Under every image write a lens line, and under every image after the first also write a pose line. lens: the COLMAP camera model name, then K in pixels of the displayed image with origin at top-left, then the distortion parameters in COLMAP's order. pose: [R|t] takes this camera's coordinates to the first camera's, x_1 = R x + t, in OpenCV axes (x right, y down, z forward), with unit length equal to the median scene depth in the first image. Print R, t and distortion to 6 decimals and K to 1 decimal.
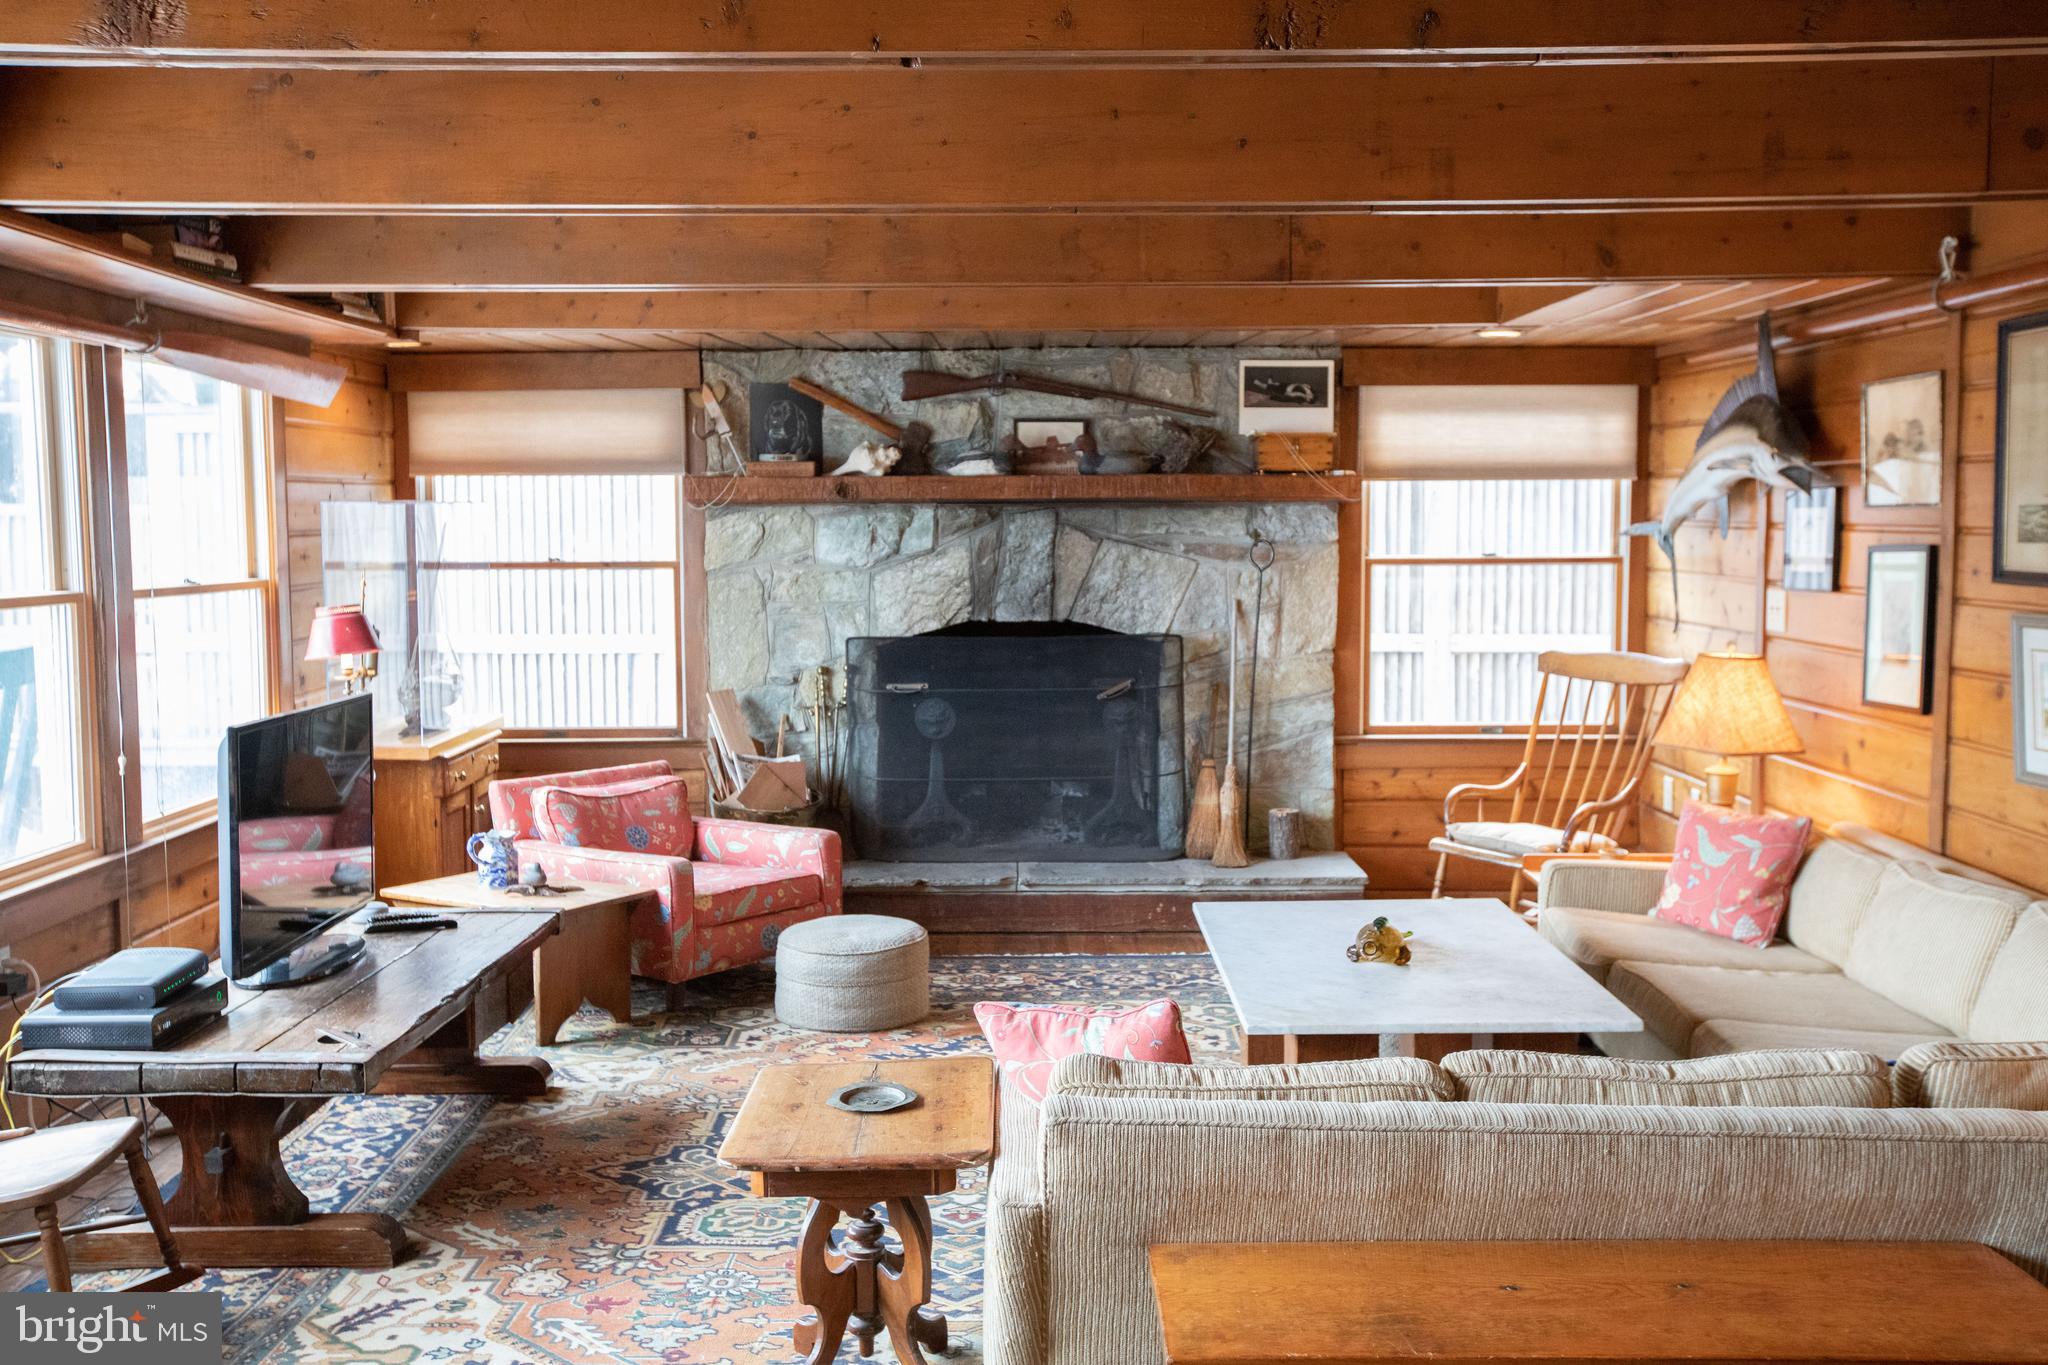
lens RADIAL K [[1916.1, 0, 1013.8], [0, 1916.1, 686.0], [0, 0, 1]] dist [0.006668, 0.004384]
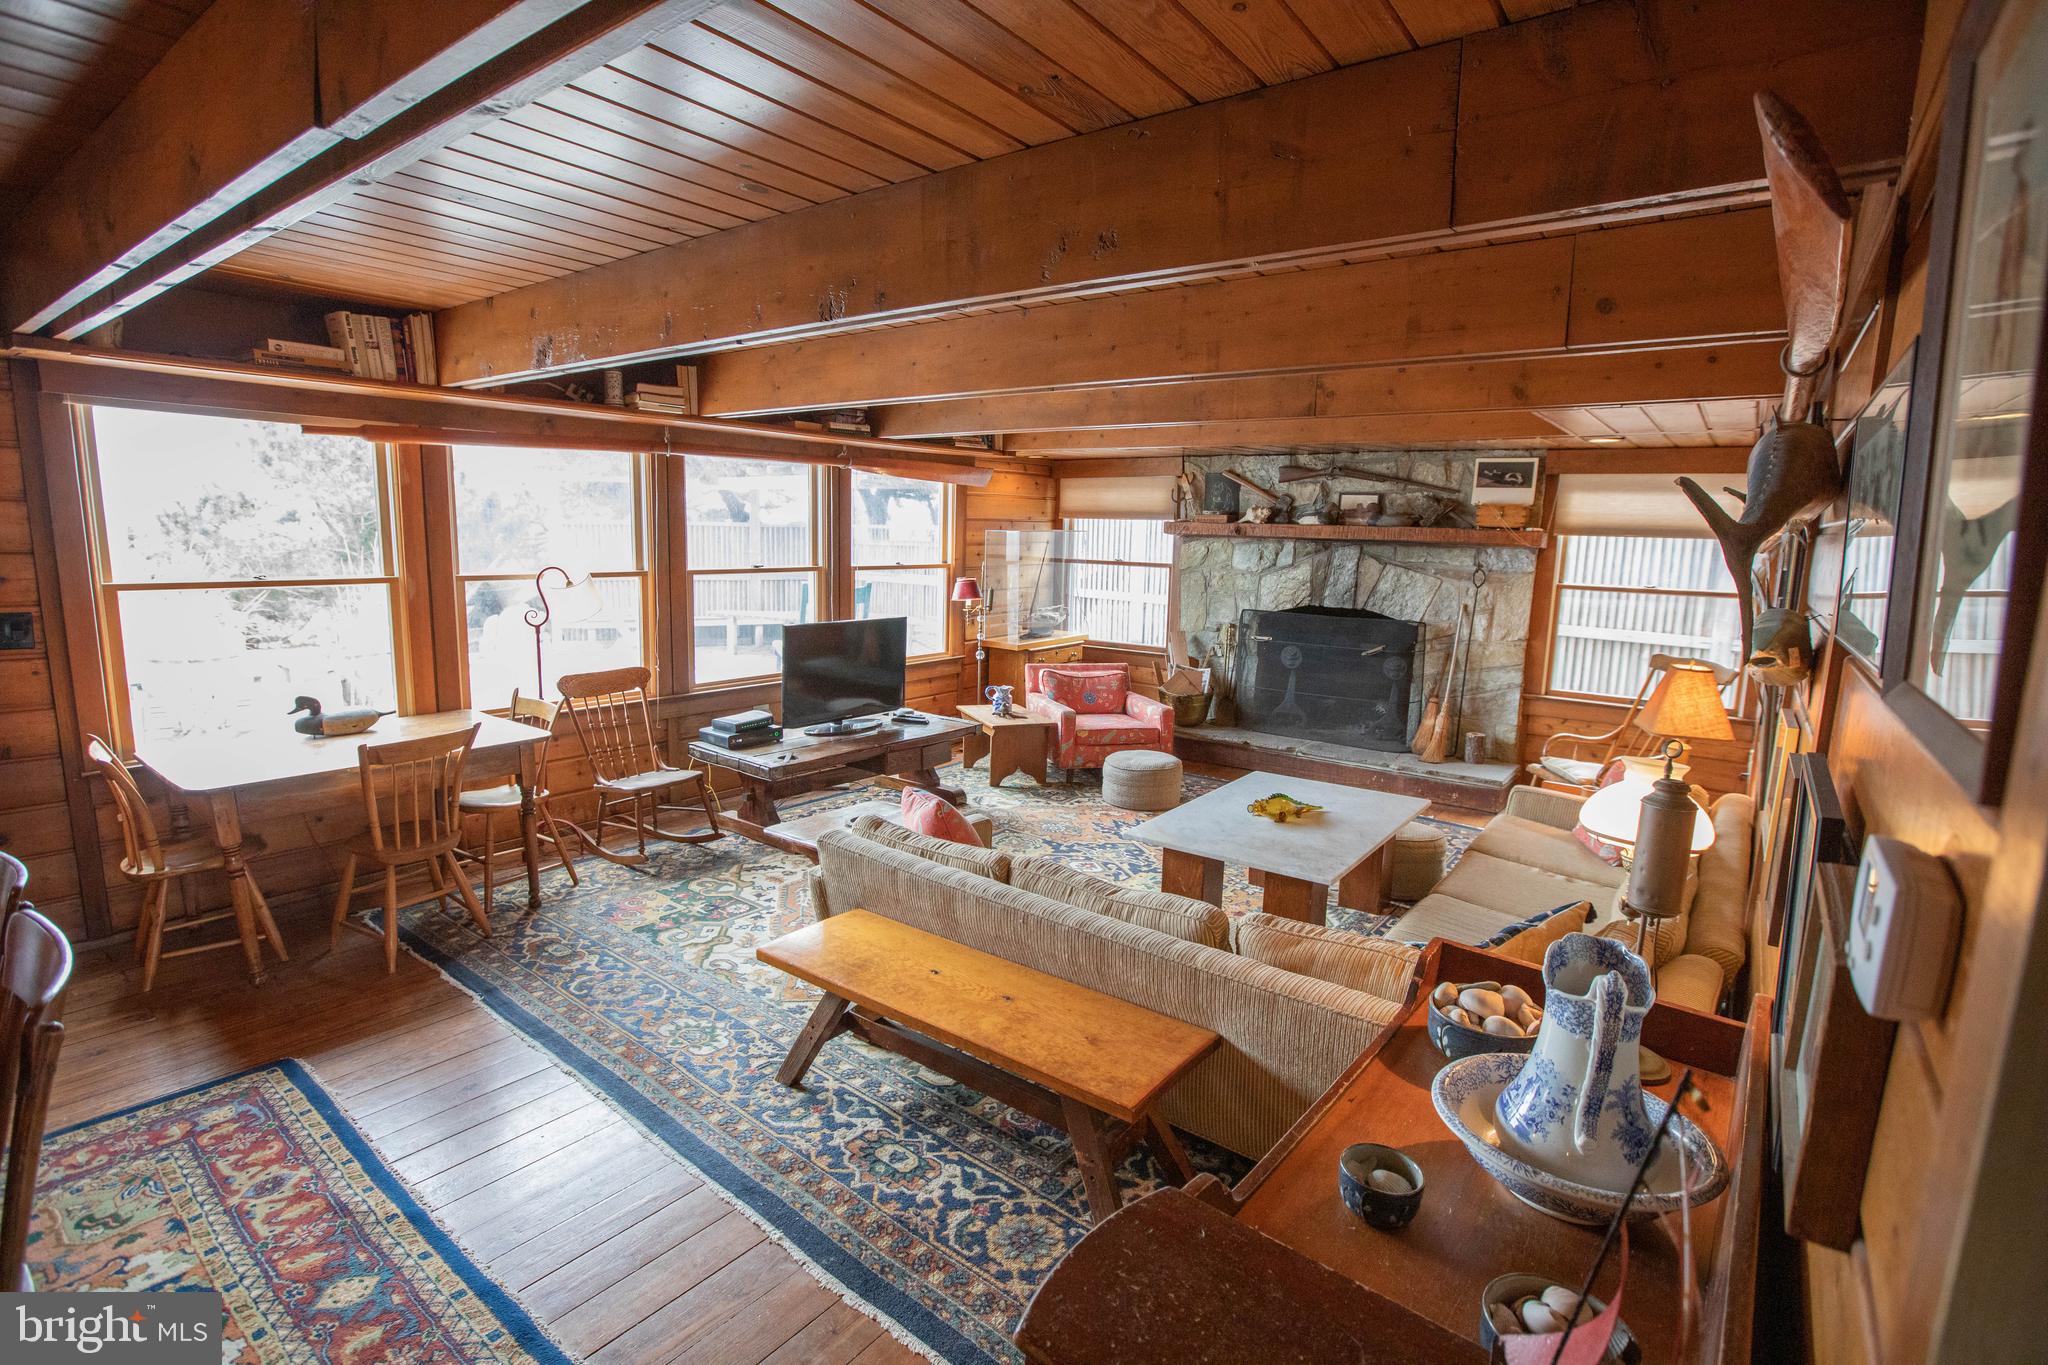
lens RADIAL K [[966.5, 0, 1010.7], [0, 966.5, 688.1], [0, 0, 1]] dist [-0.069875, 0.035617]
pose [[0.795990, 0.121838, -0.592921, 0.303070], [-0.079069, 0.992069, 0.097708, -0.022812], [0.600123, -0.030893, 0.799311, 0.105349]]
